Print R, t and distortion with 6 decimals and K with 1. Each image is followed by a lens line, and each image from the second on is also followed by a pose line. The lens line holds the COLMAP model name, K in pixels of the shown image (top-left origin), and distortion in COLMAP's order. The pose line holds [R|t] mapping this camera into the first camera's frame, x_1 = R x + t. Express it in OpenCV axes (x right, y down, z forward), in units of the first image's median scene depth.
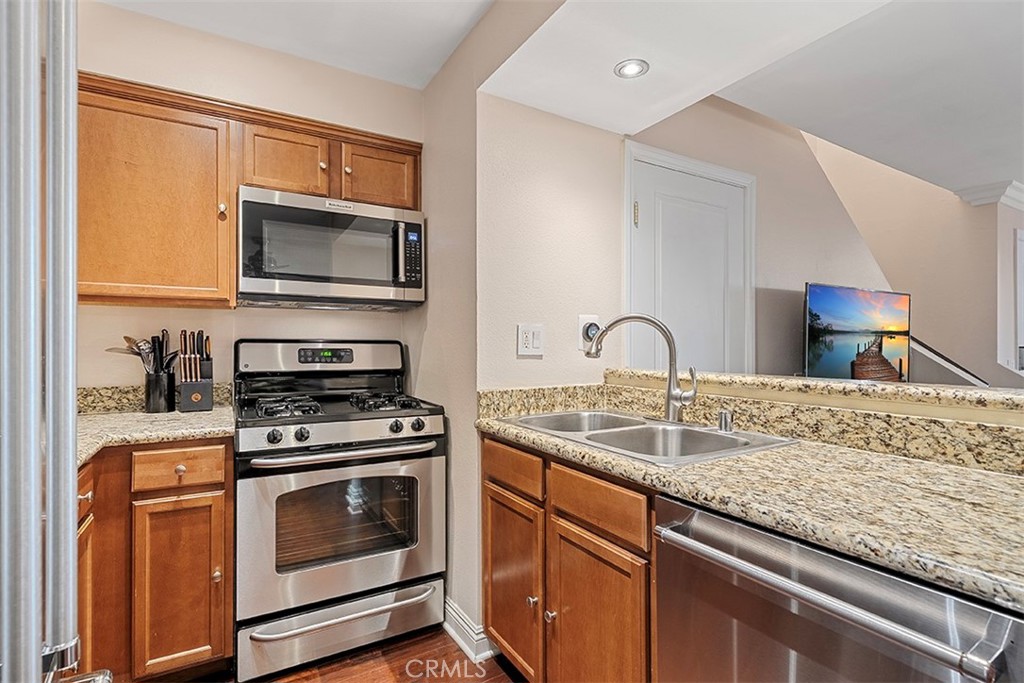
lens RADIAL K [[490.6, 0, 506.7], [0, 490.6, 341.5], [0, 0, 1]] dist [-0.003972, 0.001665]
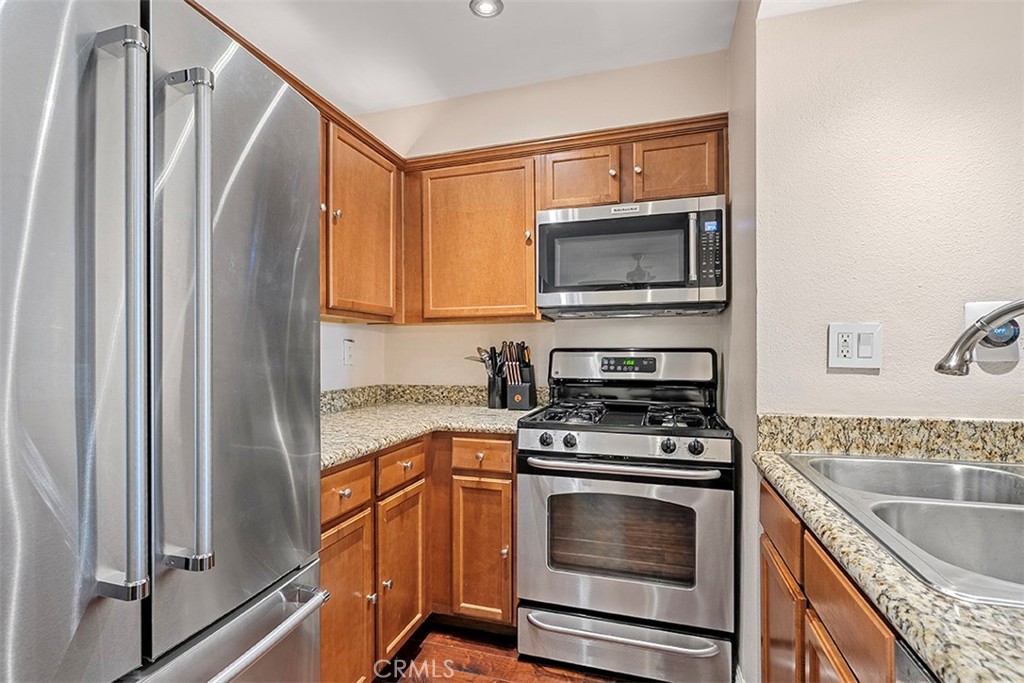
lens RADIAL K [[490.6, 0, 506.4], [0, 490.6, 351.3], [0, 0, 1]] dist [-0.003972, 0.001665]
pose [[0.669606, -0.005579, -0.742695, 0.232374], [0.009376, 0.999956, 0.000942, -0.000835], [0.742657, -0.007594, 0.669629, 0.188540]]
